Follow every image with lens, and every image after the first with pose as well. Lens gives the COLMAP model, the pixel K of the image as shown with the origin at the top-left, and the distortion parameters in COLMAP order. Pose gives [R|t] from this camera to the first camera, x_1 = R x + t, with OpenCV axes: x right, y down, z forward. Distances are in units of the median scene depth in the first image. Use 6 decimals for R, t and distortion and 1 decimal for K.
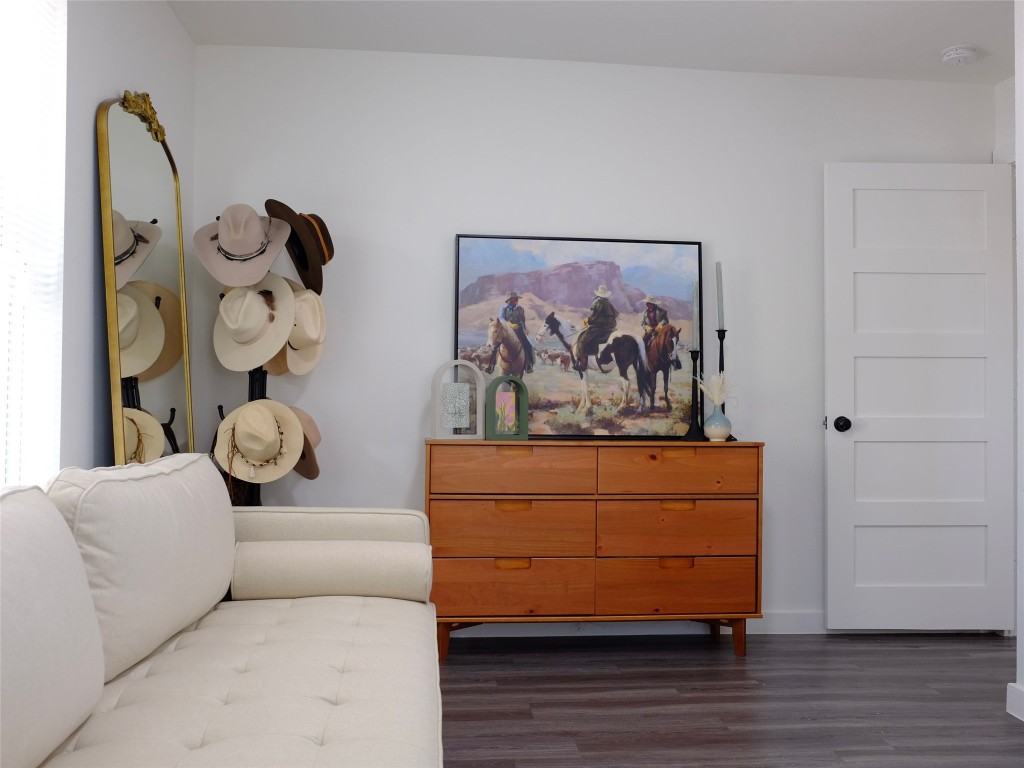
lens RADIAL K [[918.1, 0, 490.6], [0, 918.1, 384.0], [0, 0, 1]] dist [-0.040873, 0.029208]
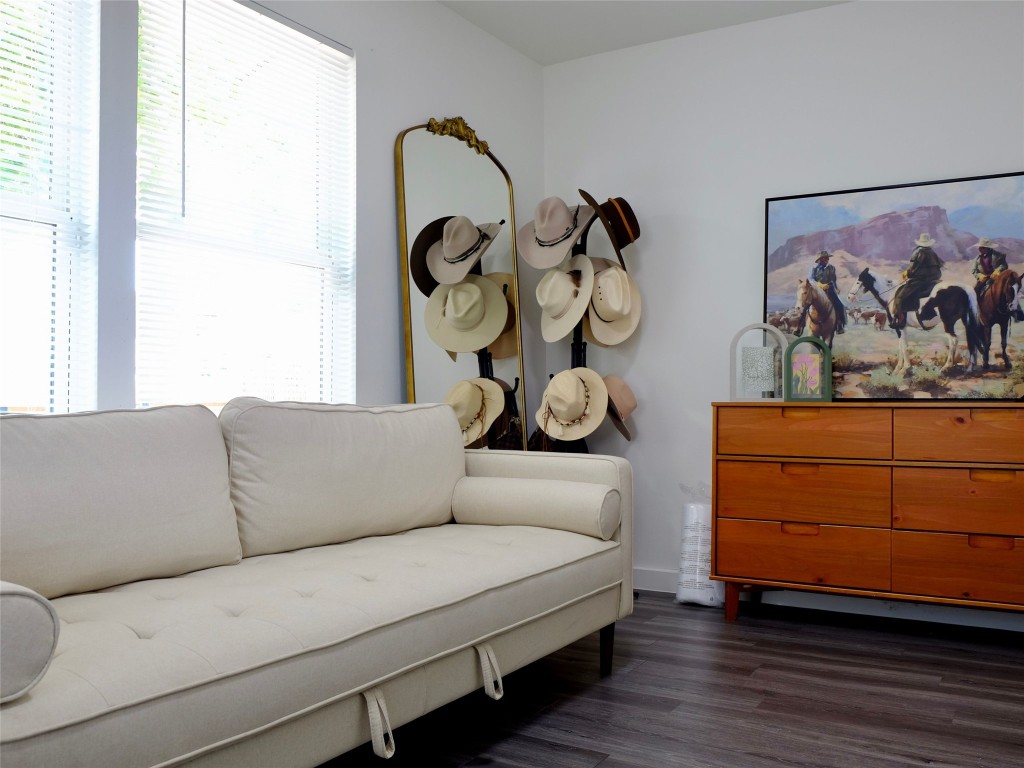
lens RADIAL K [[900.9, 0, 531.8], [0, 900.9, 380.0], [0, 0, 1]] dist [-0.033019, 0.027355]
pose [[0.819777, -0.022457, -0.572243, 0.311252], [0.018534, 0.999748, -0.012682, 0.041656], [0.572383, -0.000210, 0.819986, 0.054413]]
